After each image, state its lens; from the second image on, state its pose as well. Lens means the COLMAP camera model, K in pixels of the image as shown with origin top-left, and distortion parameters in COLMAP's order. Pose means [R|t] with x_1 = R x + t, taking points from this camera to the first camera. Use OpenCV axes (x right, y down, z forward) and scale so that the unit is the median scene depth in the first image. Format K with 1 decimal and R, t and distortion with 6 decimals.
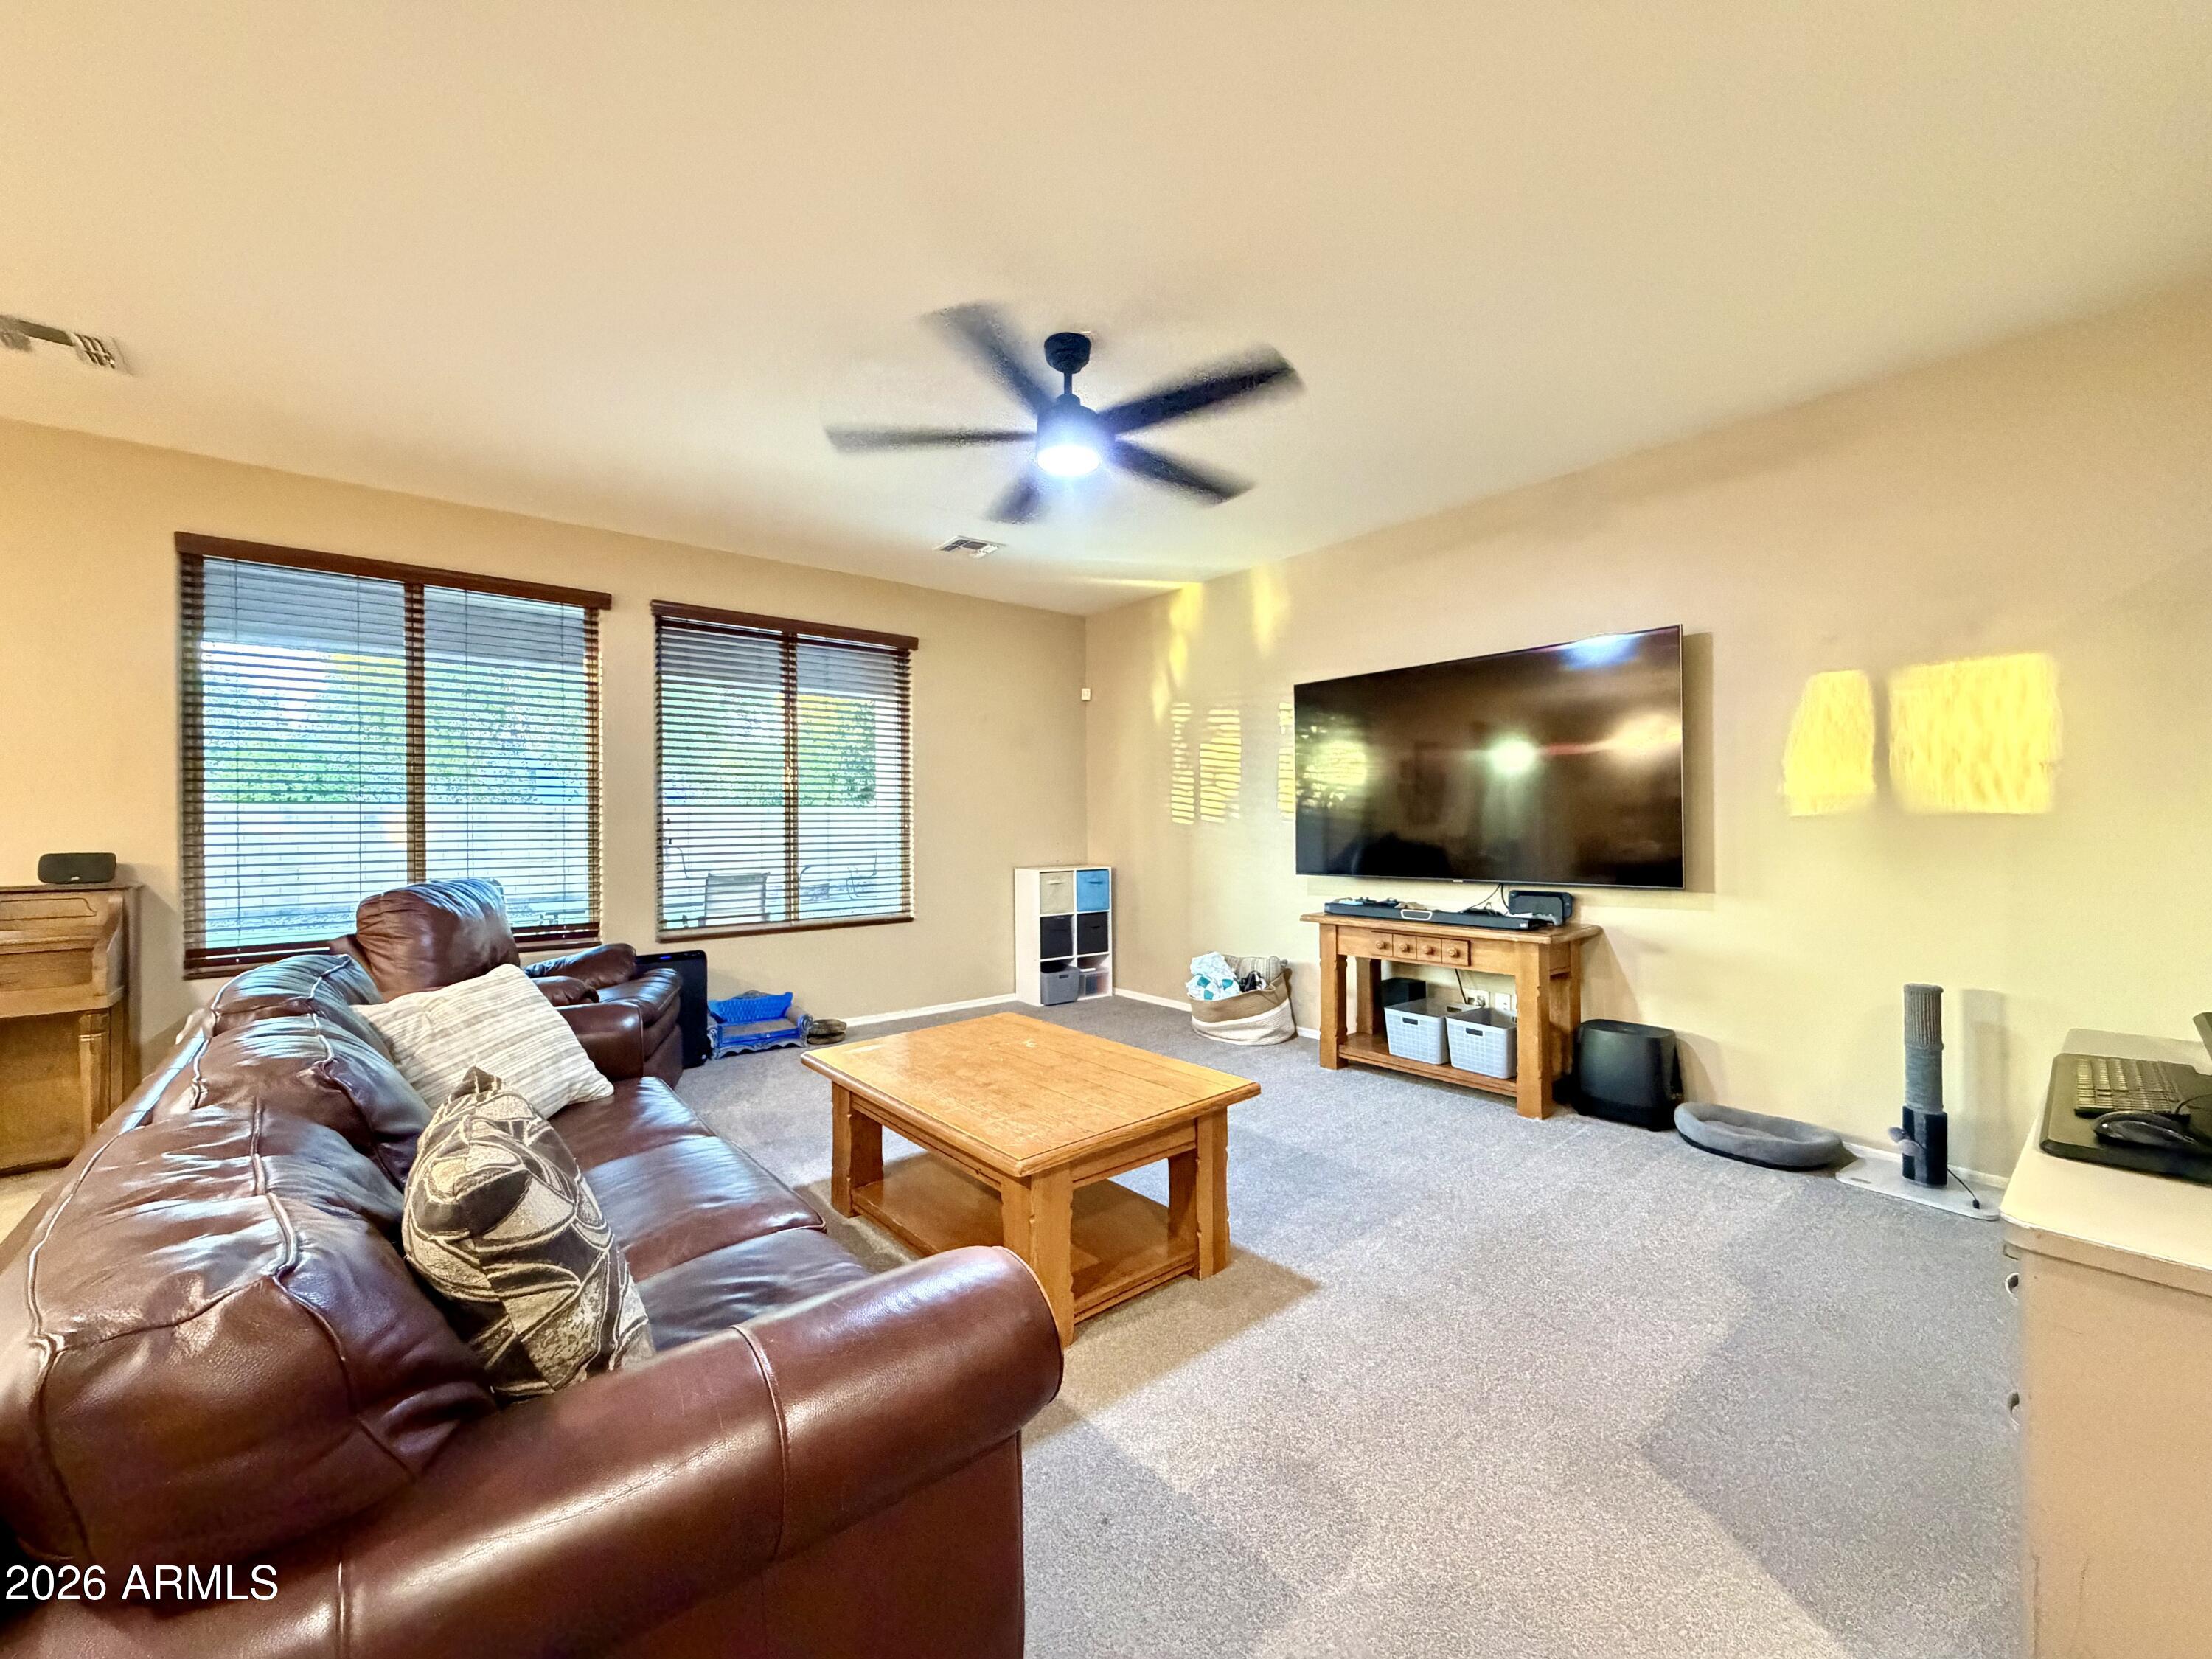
lens RADIAL K [[873.9, 0, 1095.8], [0, 873.9, 828.9], [0, 0, 1]] dist [-0.001075, 0.000261]
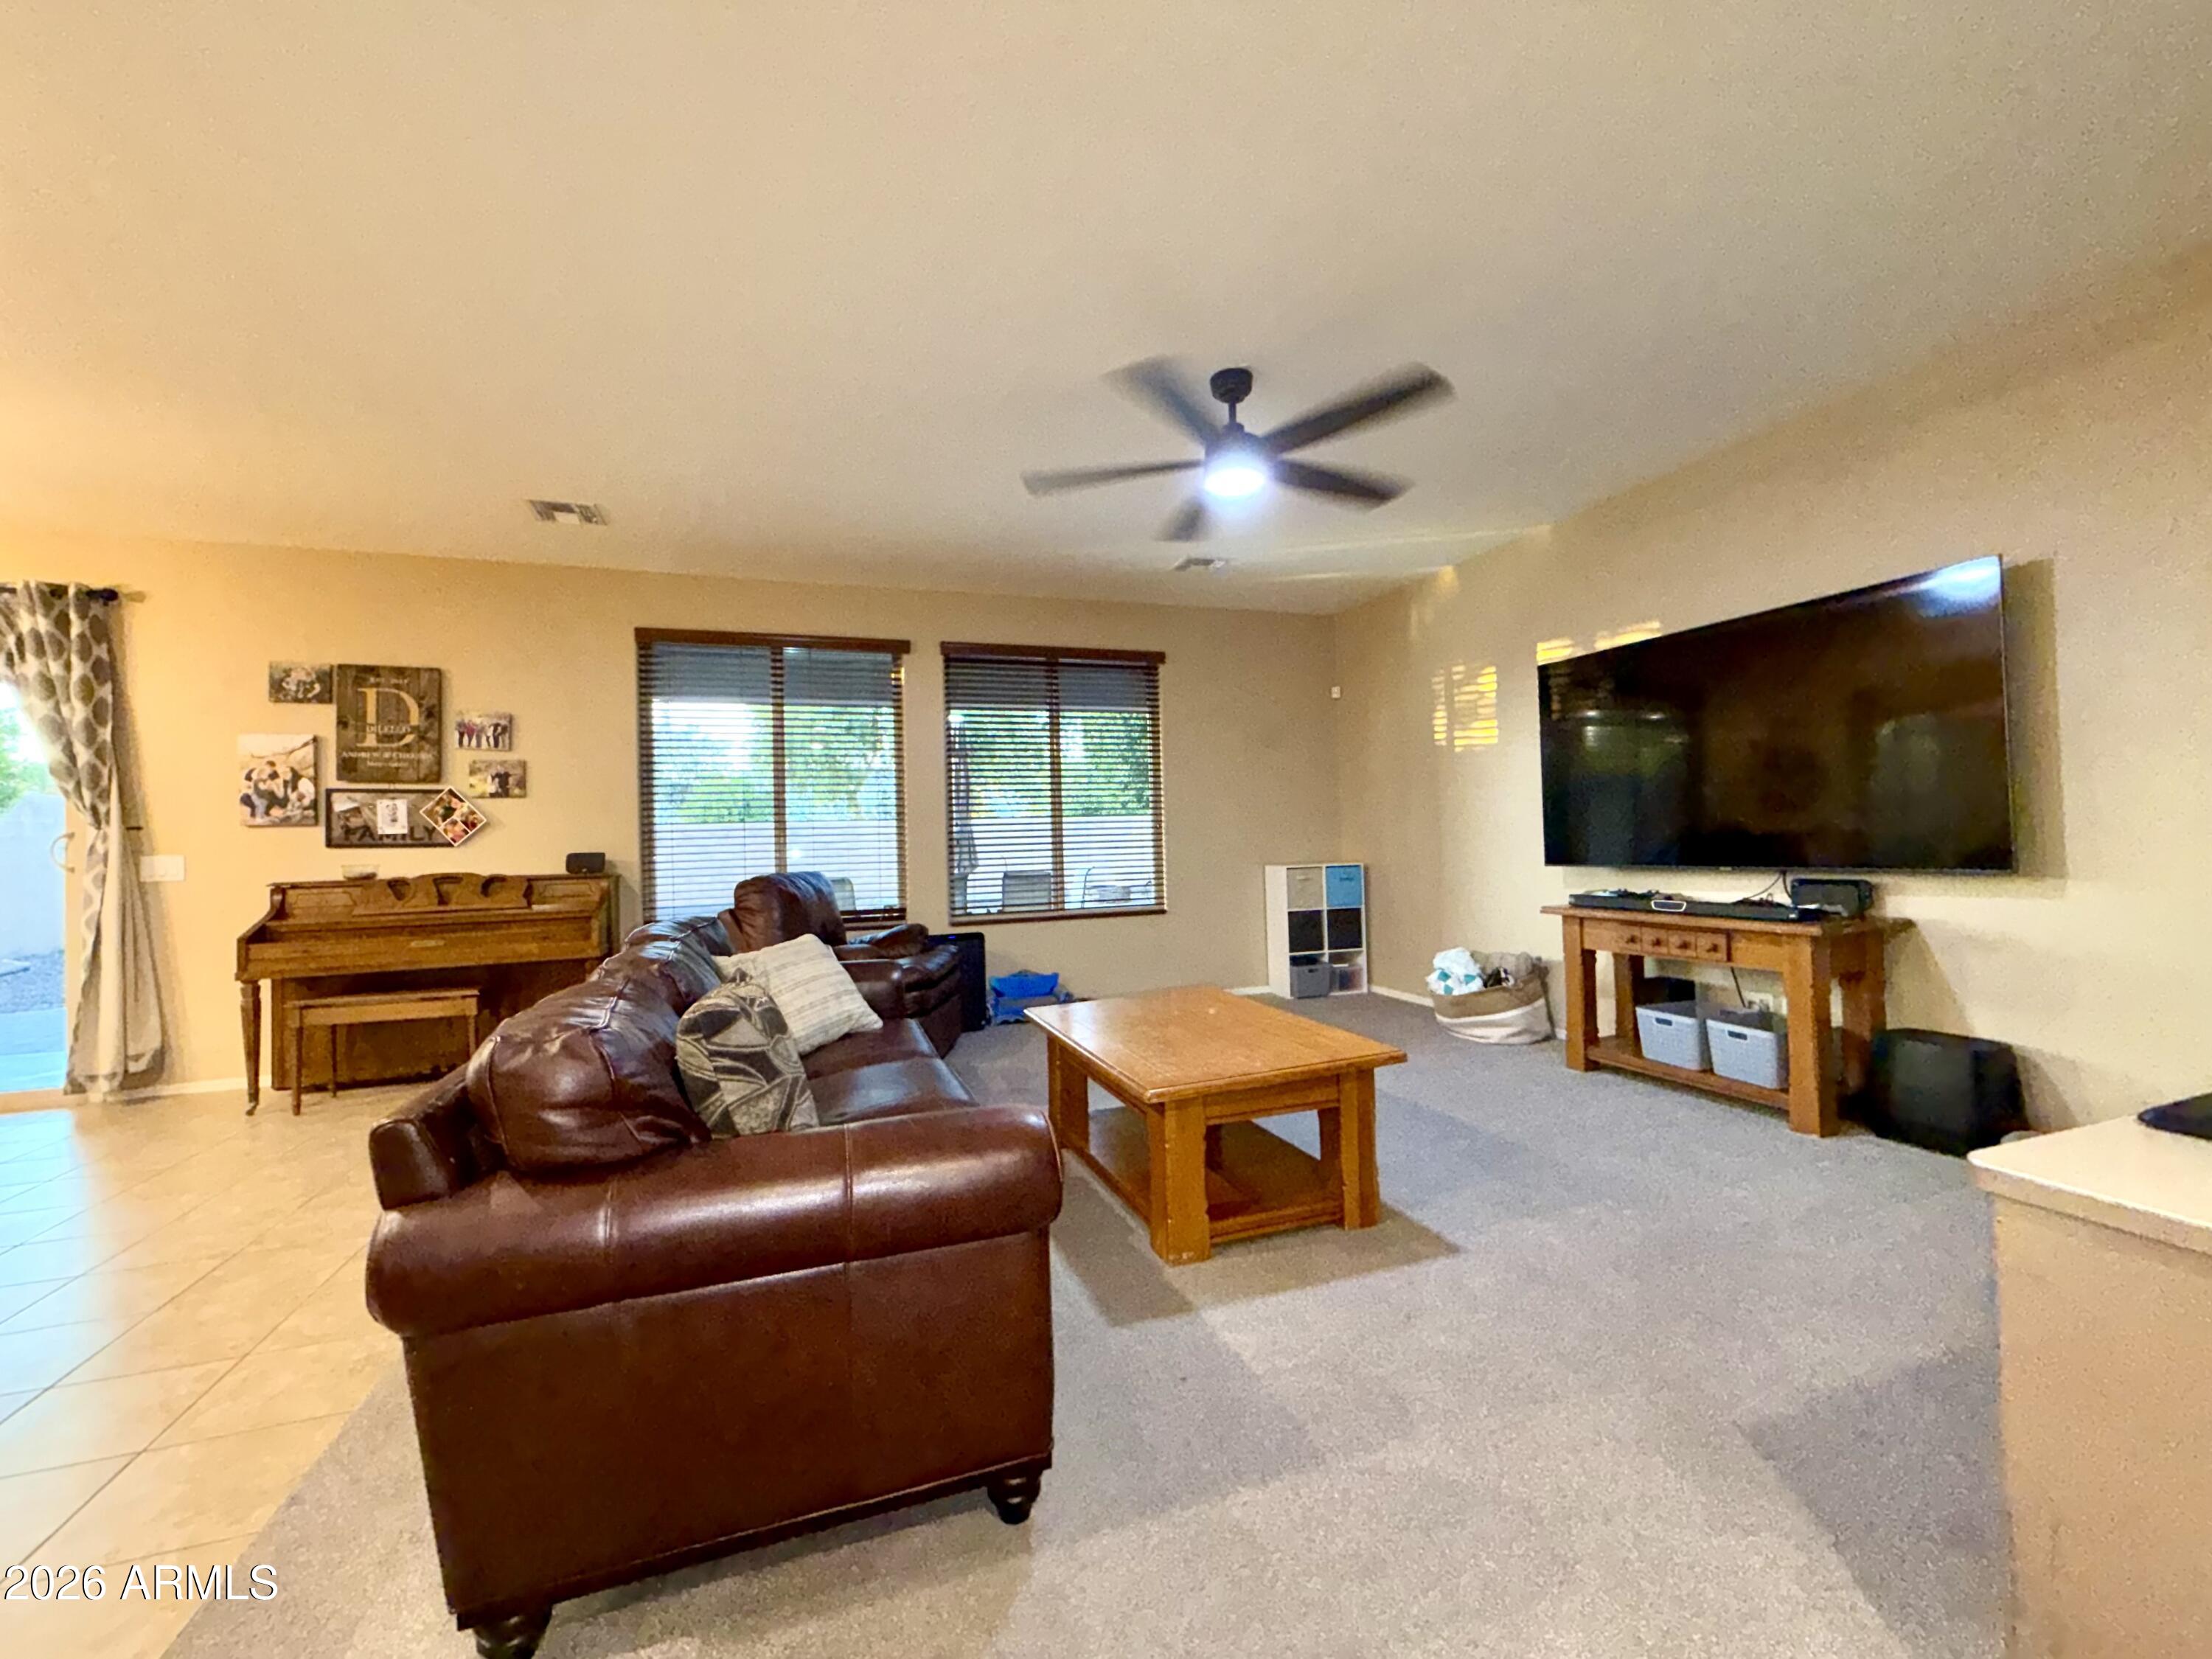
lens RADIAL K [[873.9, 0, 1095.8], [0, 873.9, 828.9], [0, 0, 1]] dist [-0.001075, 0.000261]
pose [[0.937218, -0.022117, -0.348041, 0.124015], [0.018610, 0.999737, -0.013419, 0.019353], [0.348246, 0.006100, 0.937383, -0.064611]]
